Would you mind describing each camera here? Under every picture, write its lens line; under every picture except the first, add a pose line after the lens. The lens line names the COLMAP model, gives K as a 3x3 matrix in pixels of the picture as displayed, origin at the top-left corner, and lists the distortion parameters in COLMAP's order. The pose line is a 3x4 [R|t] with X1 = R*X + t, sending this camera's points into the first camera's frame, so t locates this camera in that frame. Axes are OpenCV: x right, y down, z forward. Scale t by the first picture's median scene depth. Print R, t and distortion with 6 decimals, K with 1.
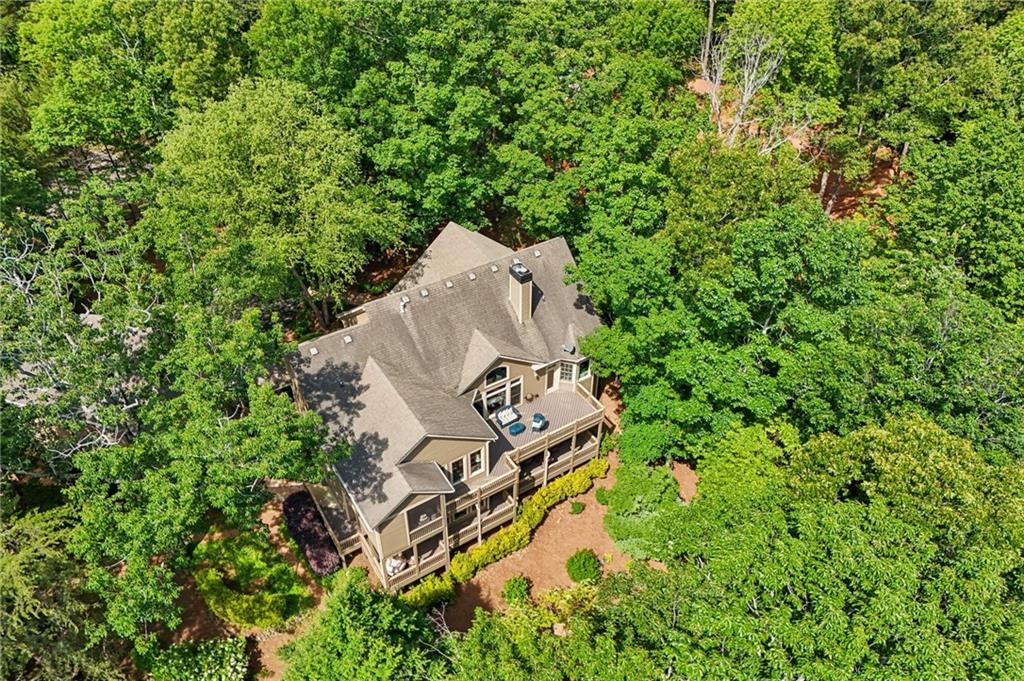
lens RADIAL K [[749.6, 0, 510.3], [0, 749.6, 341.2], [0, 0, 1]] dist [0.088754, -0.098636]
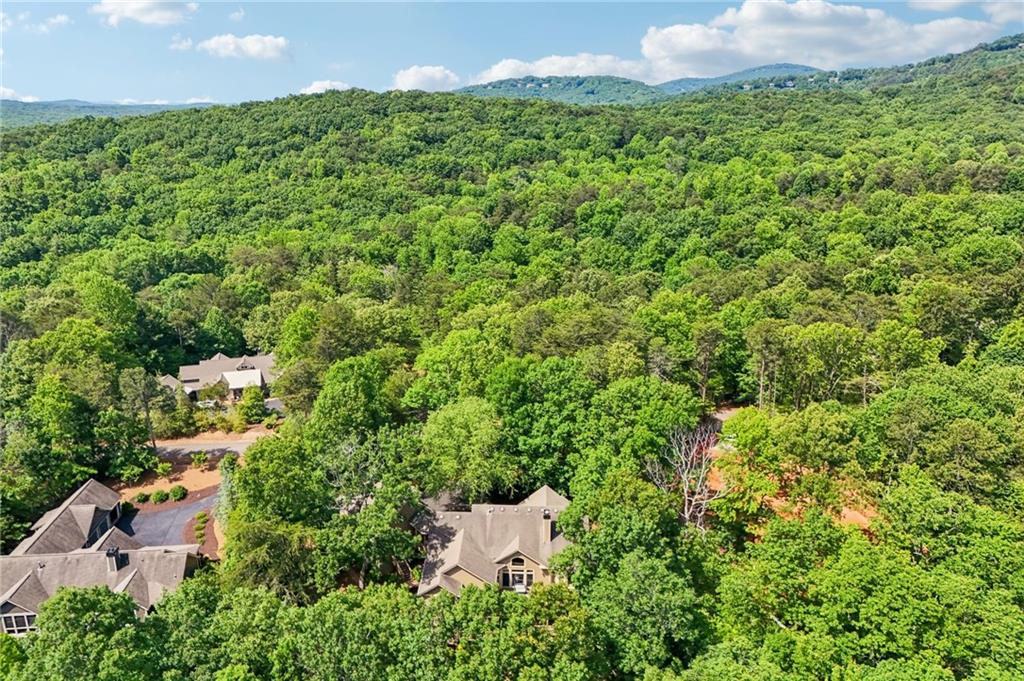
lens RADIAL K [[749.6, 0, 510.3], [0, 749.6, 341.2], [0, 0, 1]] dist [0.088754, -0.098636]
pose [[0.825920, 0.170001, -0.537546, 0.893520], [-0.362724, 0.890150, -0.275798, 0.081904], [0.431610, 0.422768, 0.796856, -0.781048]]
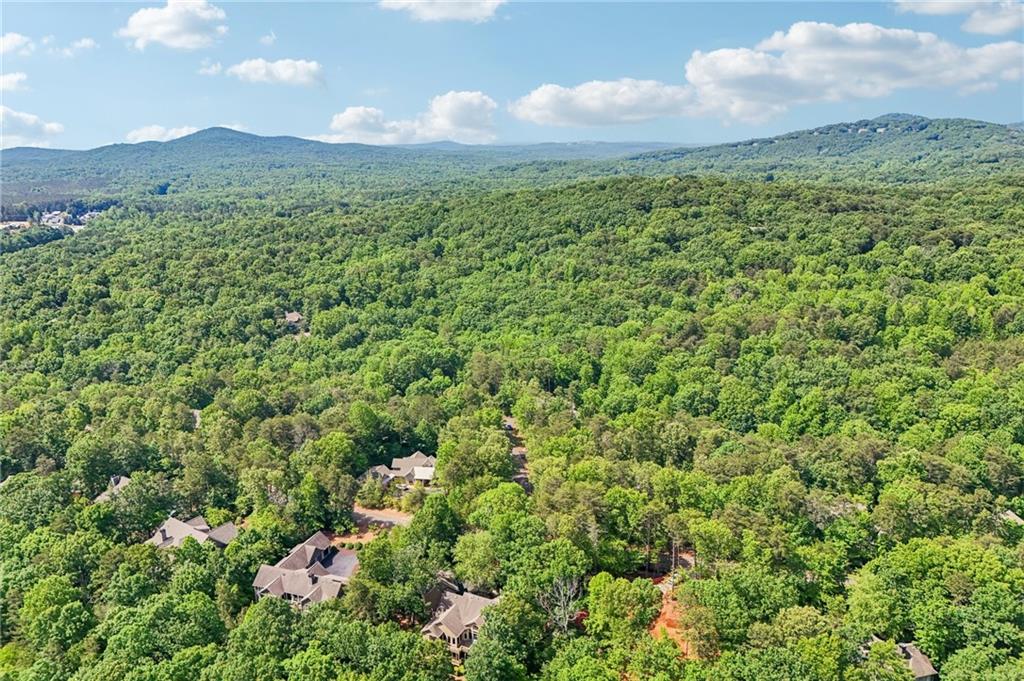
lens RADIAL K [[749.6, 0, 510.3], [0, 749.6, 341.2], [0, 0, 1]] dist [0.088754, -0.098636]
pose [[0.523221, 0.215960, -0.824379, 2.800290], [-0.537261, 0.834489, -0.122383, -0.756190], [0.661506, 0.506941, 0.552649, -1.647796]]
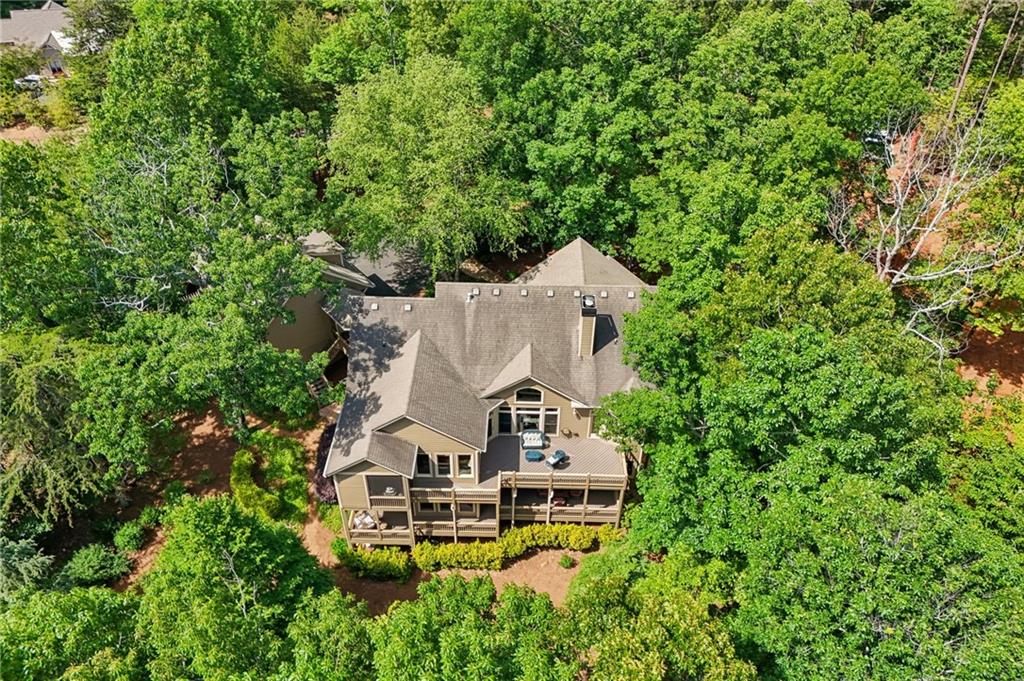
lens RADIAL K [[749.6, 0, 510.3], [0, 749.6, 341.2], [0, 0, 1]] dist [0.088754, -0.098636]
pose [[0.835243, 0.356771, -0.418430, 0.336775], [-0.358894, 0.930218, 0.076742, -0.084242], [0.416611, 0.086074, 0.905001, 0.097917]]
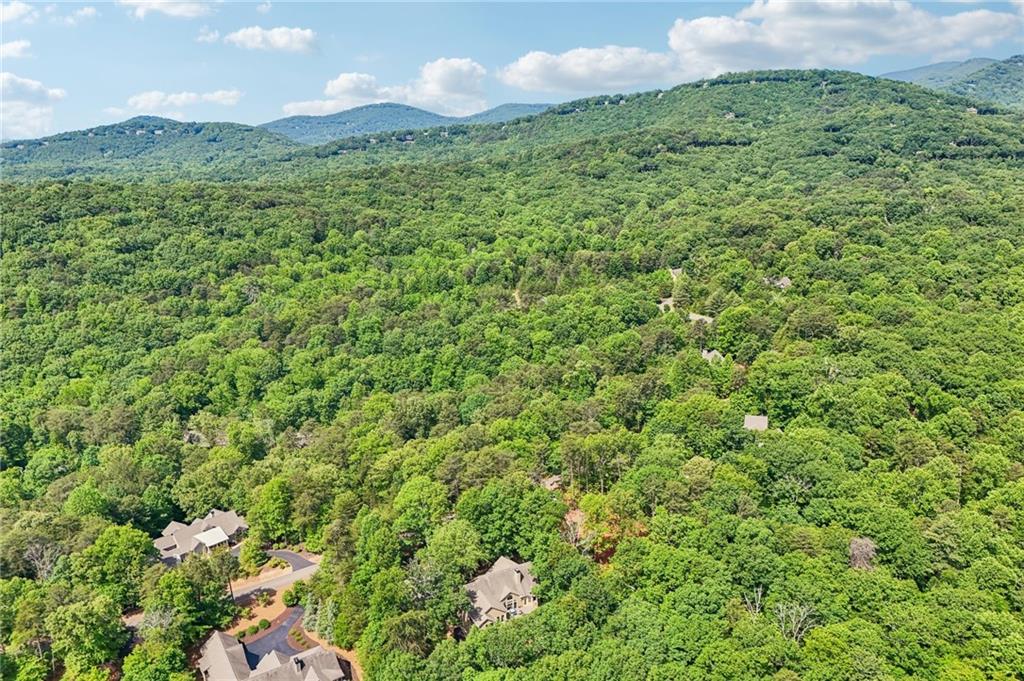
lens RADIAL K [[749.6, 0, 510.3], [0, 749.6, 341.2], [0, 0, 1]] dist [0.088754, -0.098636]
pose [[0.993767, 0.015331, -0.110416, 0.390611], [-0.059141, 0.912120, -0.405634, 0.417605], [0.094494, 0.409636, 0.907342, -3.066781]]
